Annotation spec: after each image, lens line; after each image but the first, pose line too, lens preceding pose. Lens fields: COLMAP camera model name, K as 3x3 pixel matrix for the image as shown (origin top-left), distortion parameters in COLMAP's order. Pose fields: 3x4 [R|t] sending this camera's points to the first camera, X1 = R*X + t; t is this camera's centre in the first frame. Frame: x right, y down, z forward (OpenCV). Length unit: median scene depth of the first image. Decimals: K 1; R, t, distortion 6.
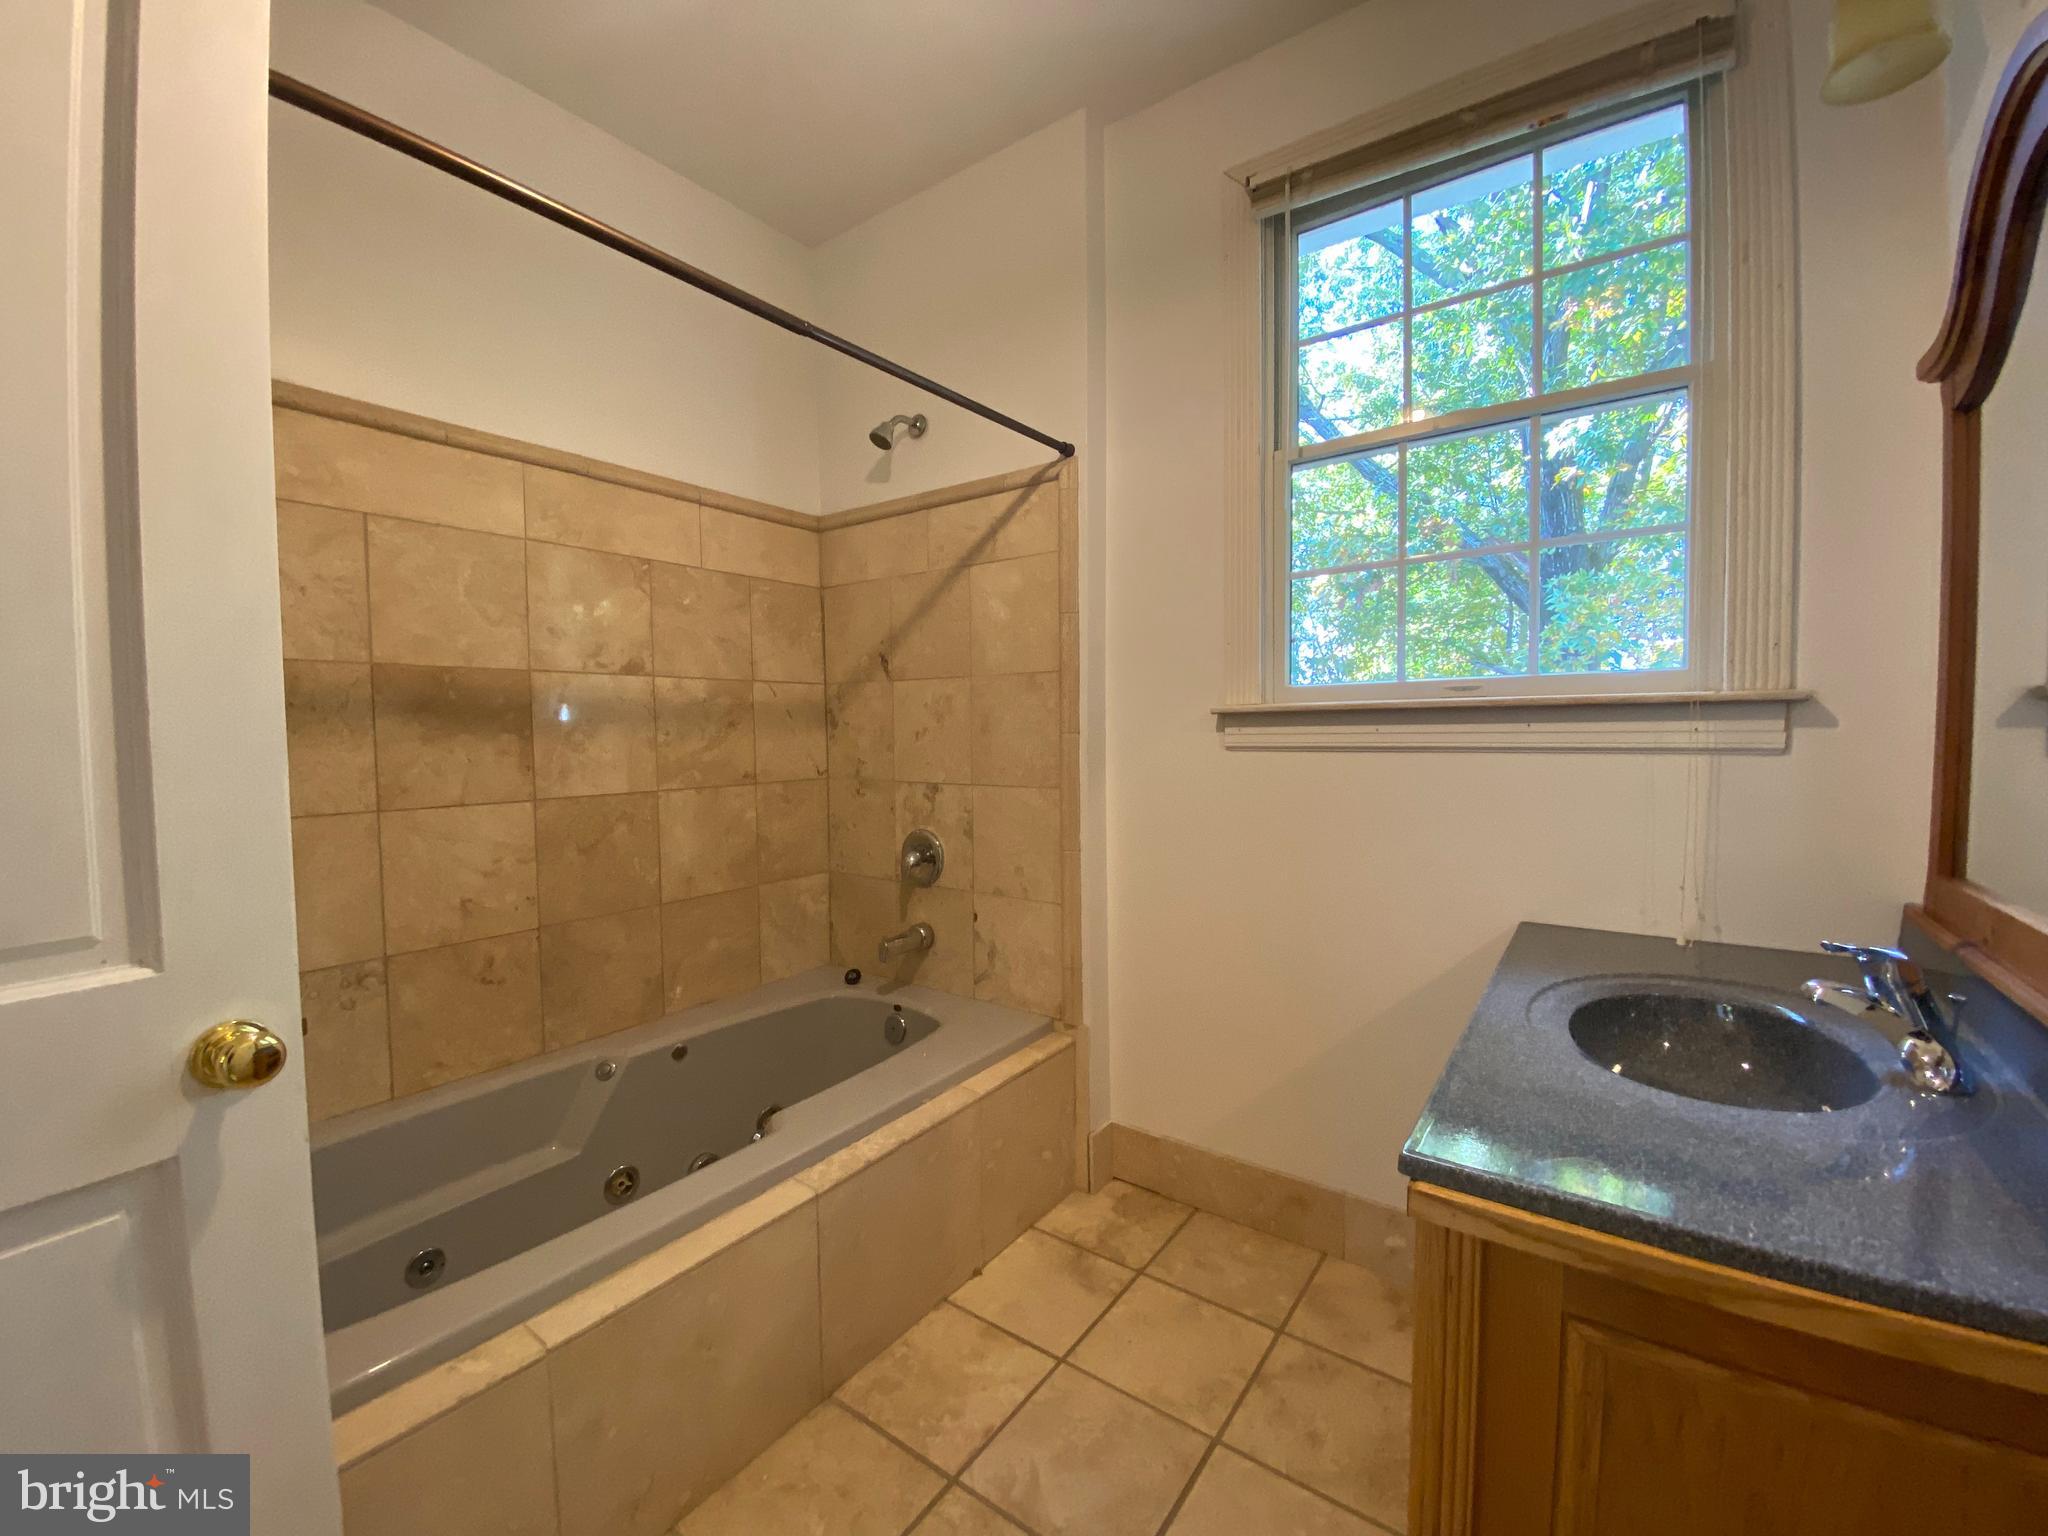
lens RADIAL K [[832.6, 0, 1025.3], [0, 832.6, 768.1], [0, 0, 1]] dist [0.033127, -0.023586]
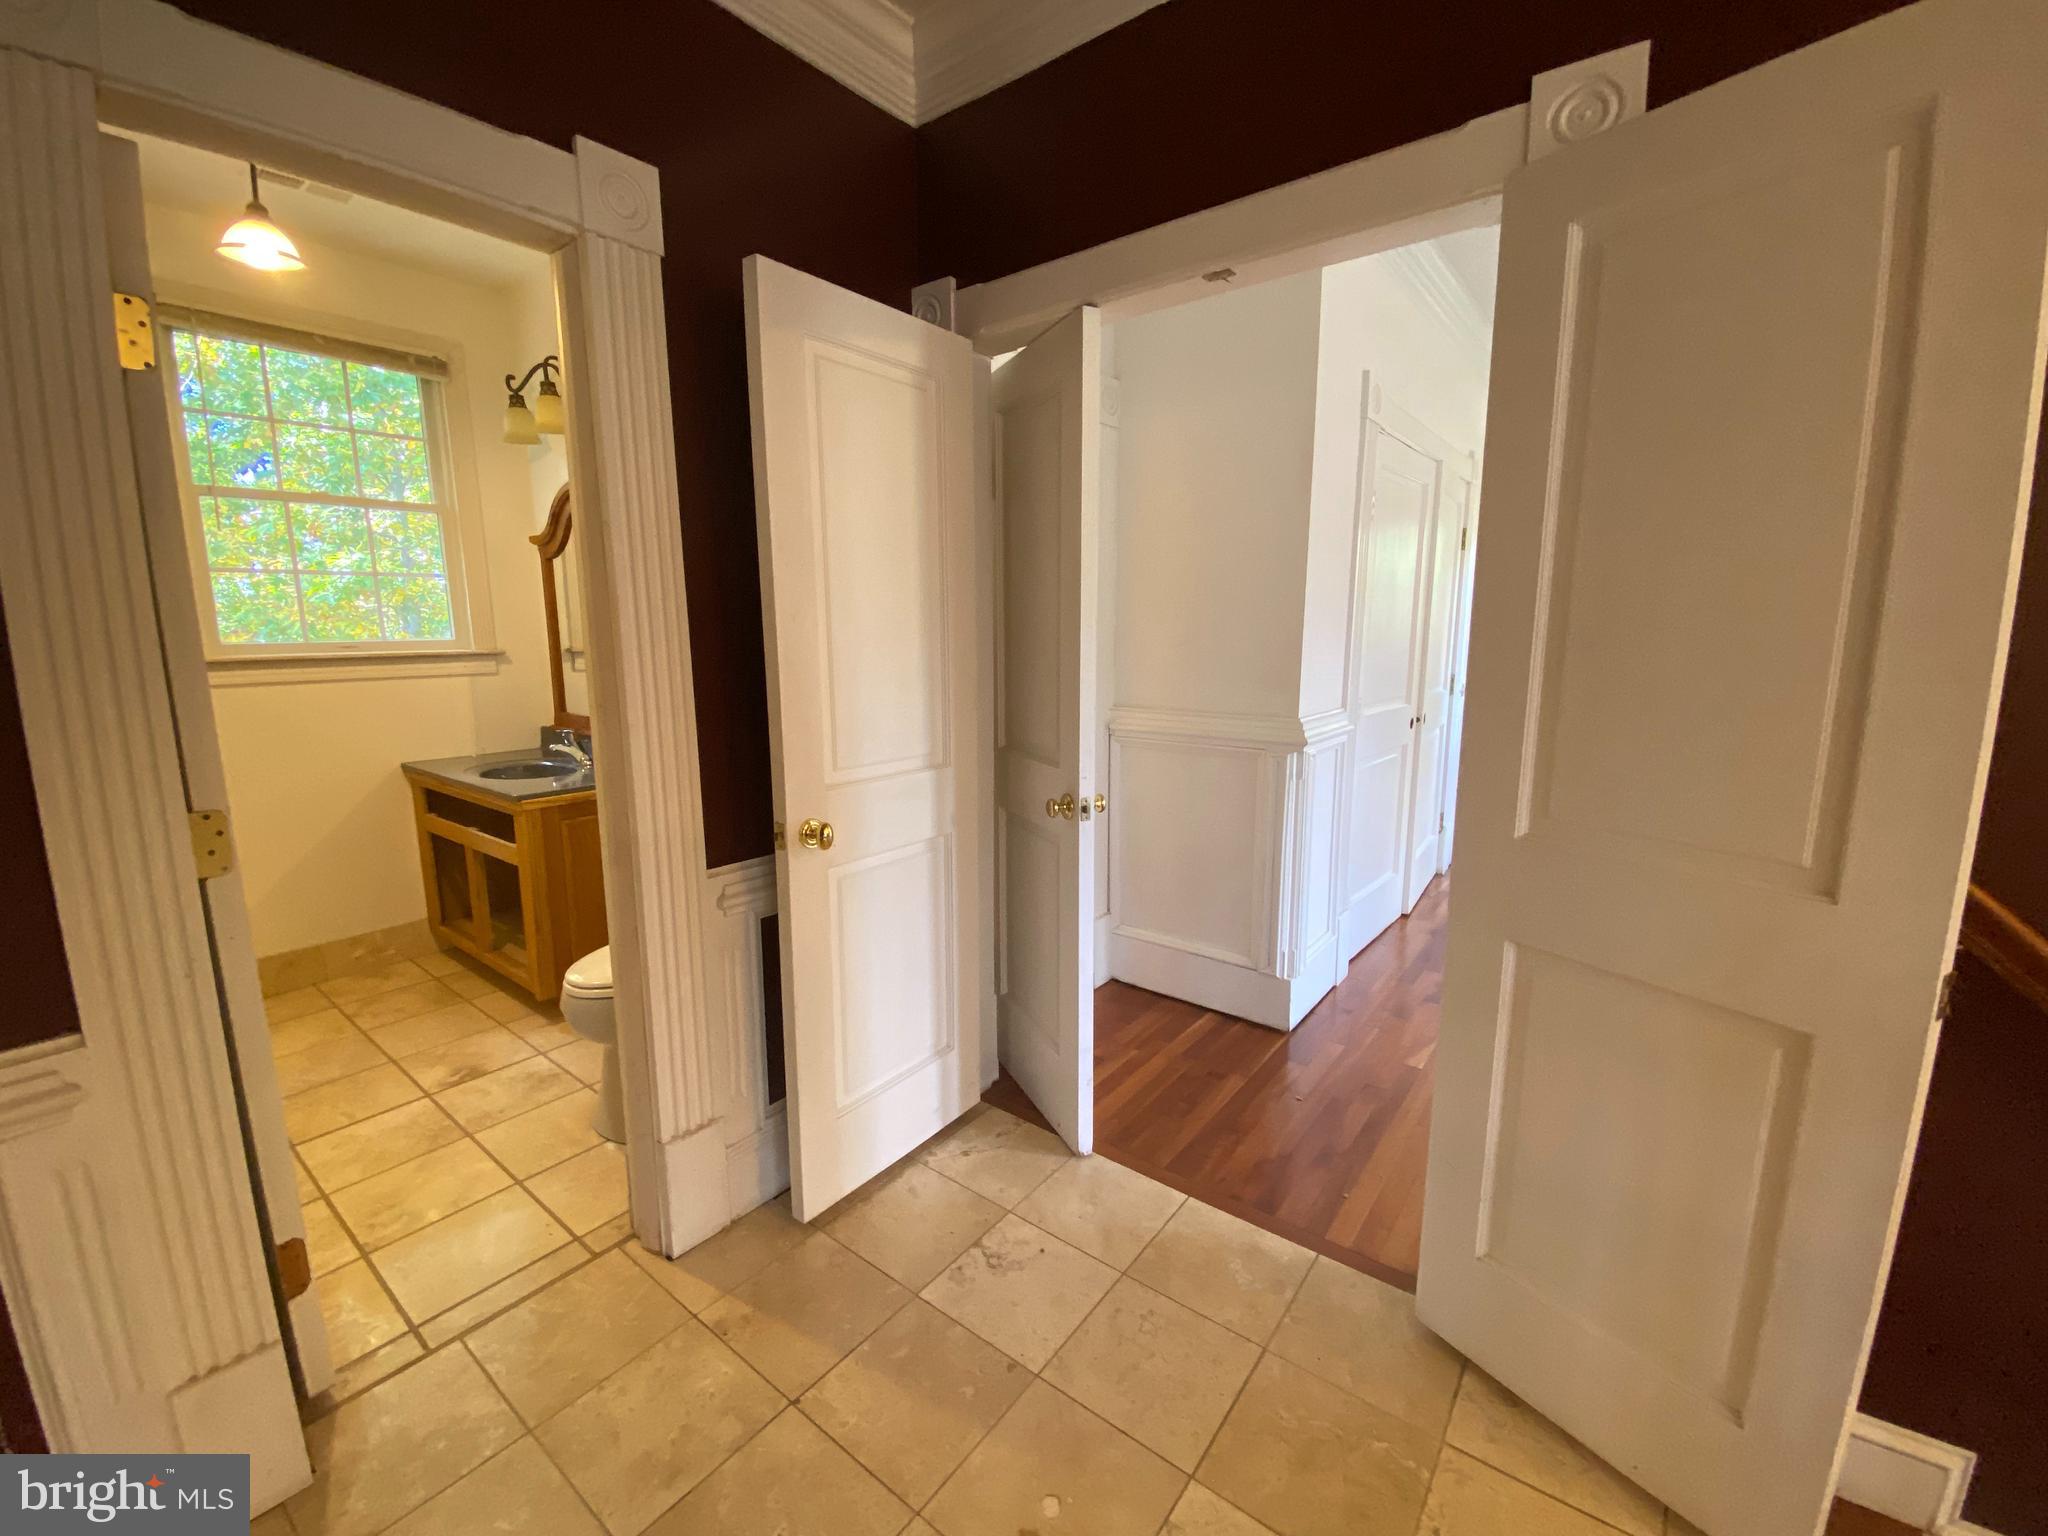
lens RADIAL K [[832.6, 0, 1025.3], [0, 832.6, 768.1], [0, 0, 1]] dist [0.033127, -0.023586]
pose [[0.024366, -0.158613, 0.987040, -1.547215], [0.046193, 0.986457, 0.157379, -0.062791], [-0.998635, 0.041760, 0.031362, -0.636199]]
